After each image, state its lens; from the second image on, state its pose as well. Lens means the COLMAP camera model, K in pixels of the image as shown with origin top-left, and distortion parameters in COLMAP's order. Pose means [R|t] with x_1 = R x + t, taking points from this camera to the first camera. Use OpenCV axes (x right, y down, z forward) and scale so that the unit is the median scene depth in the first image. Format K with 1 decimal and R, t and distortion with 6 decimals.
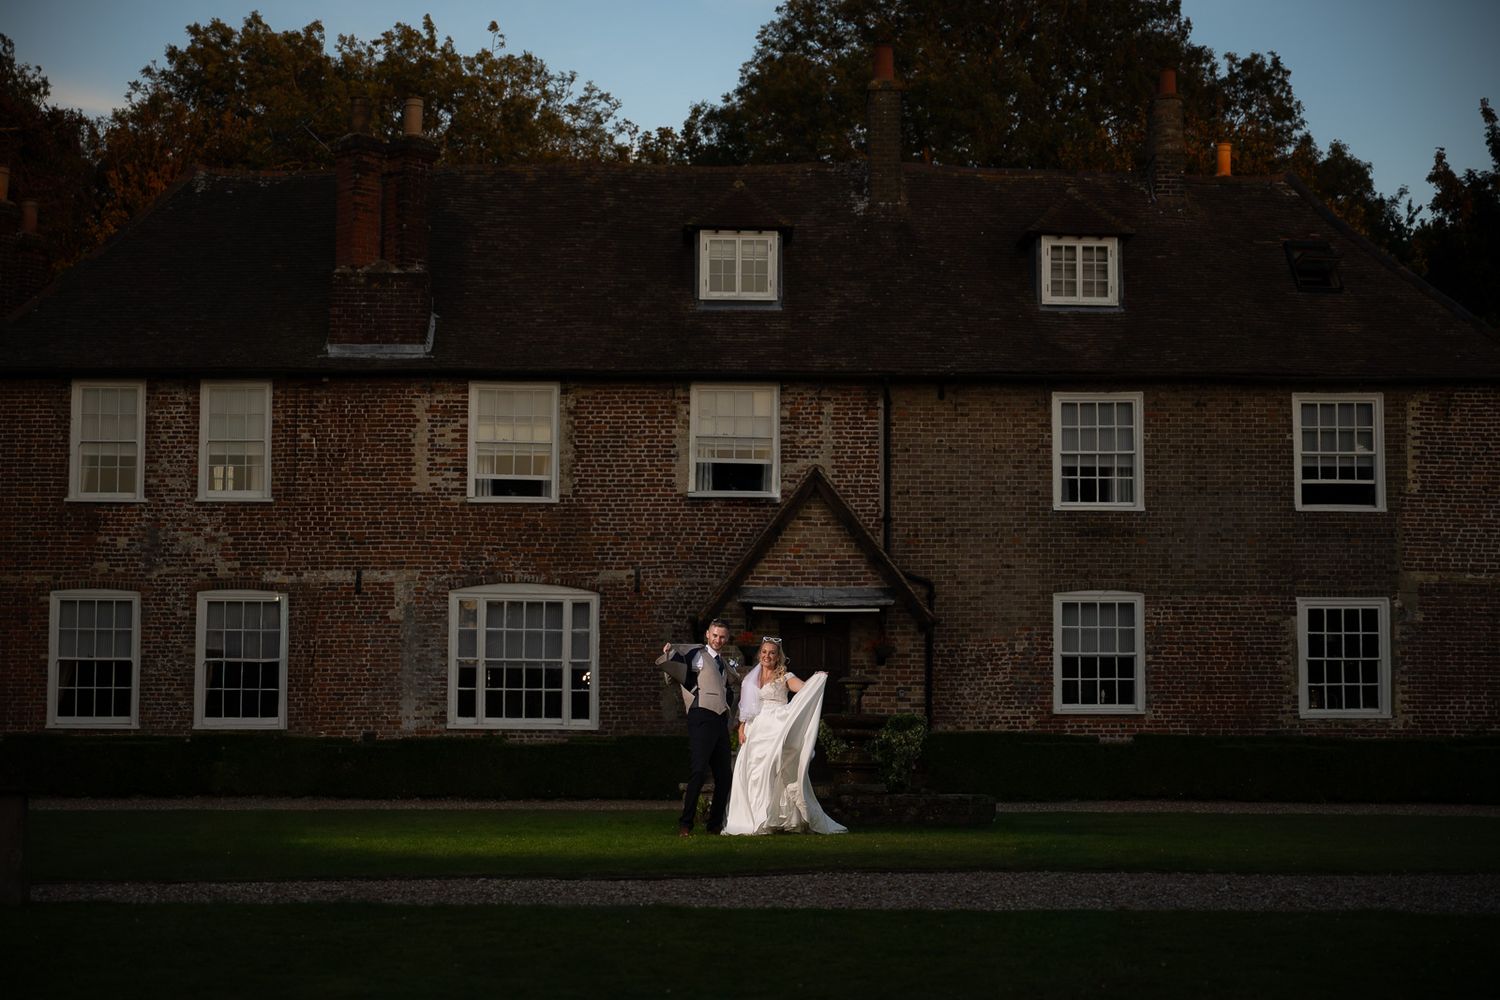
lens RADIAL K [[2748.8, 0, 747.8], [0, 2748.8, 499.2], [0, 0, 1]] dist [-0.021159, 0.000000]
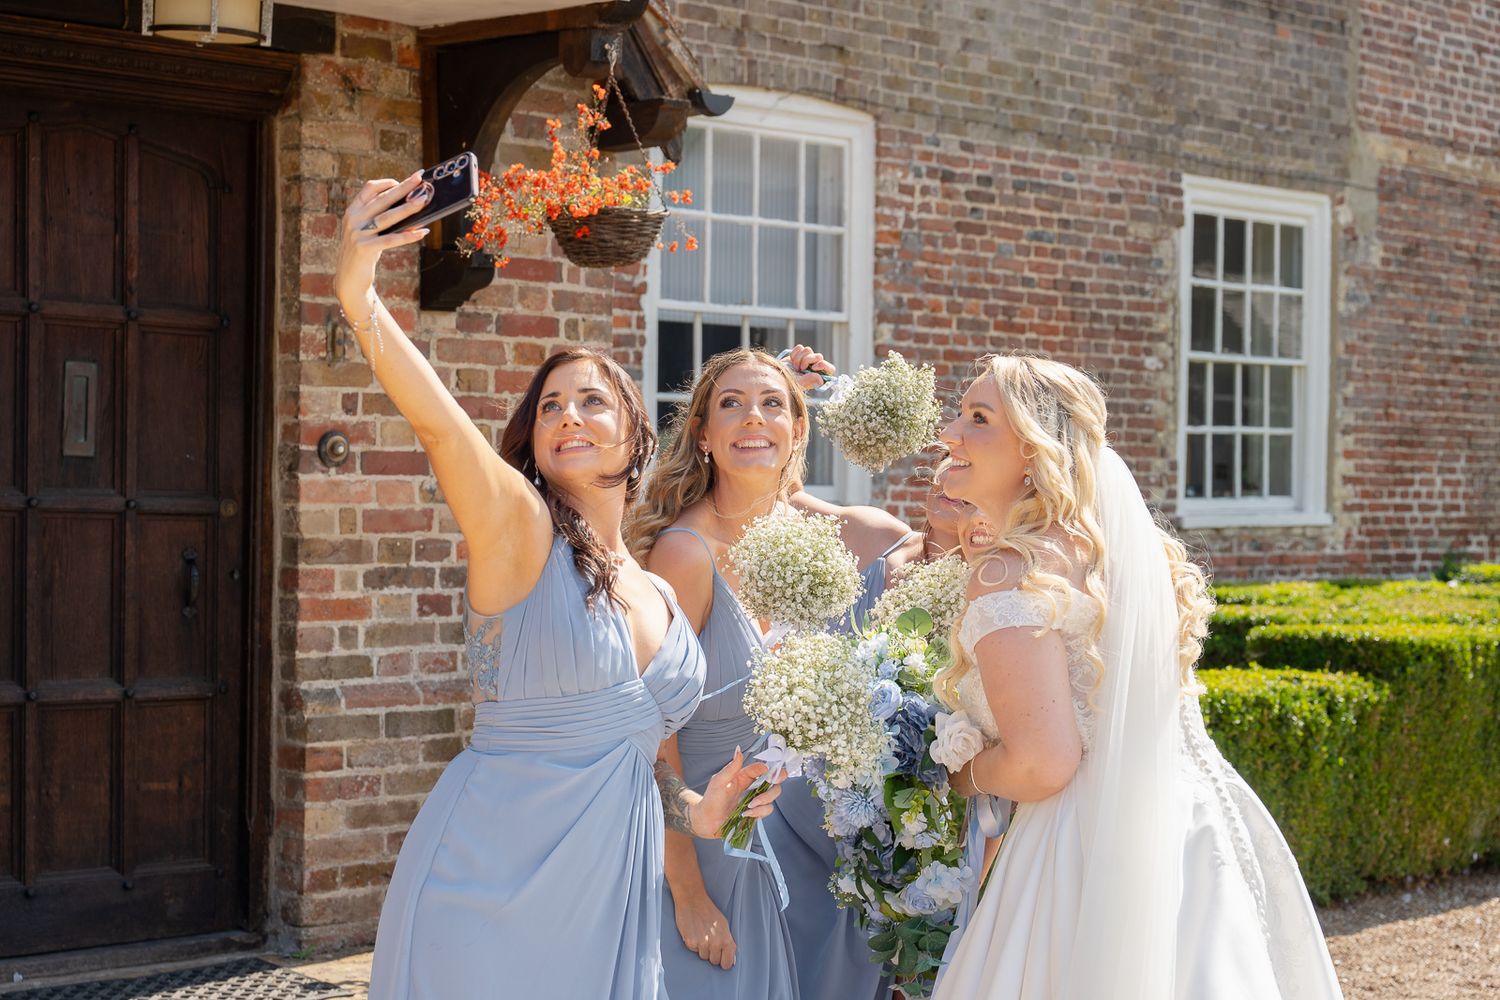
lens RADIAL K [[2481.6, 0, 749.3], [0, 2481.6, 497.9], [0, 0, 1]] dist [-0.012424, 0.000000]
pose [[0.761571, -0.001900, 0.648079, -0.041583], [-0.070864, 0.993756, 0.086187, 0.052770], [-0.644196, -0.111563, 0.756680, 0.794634]]
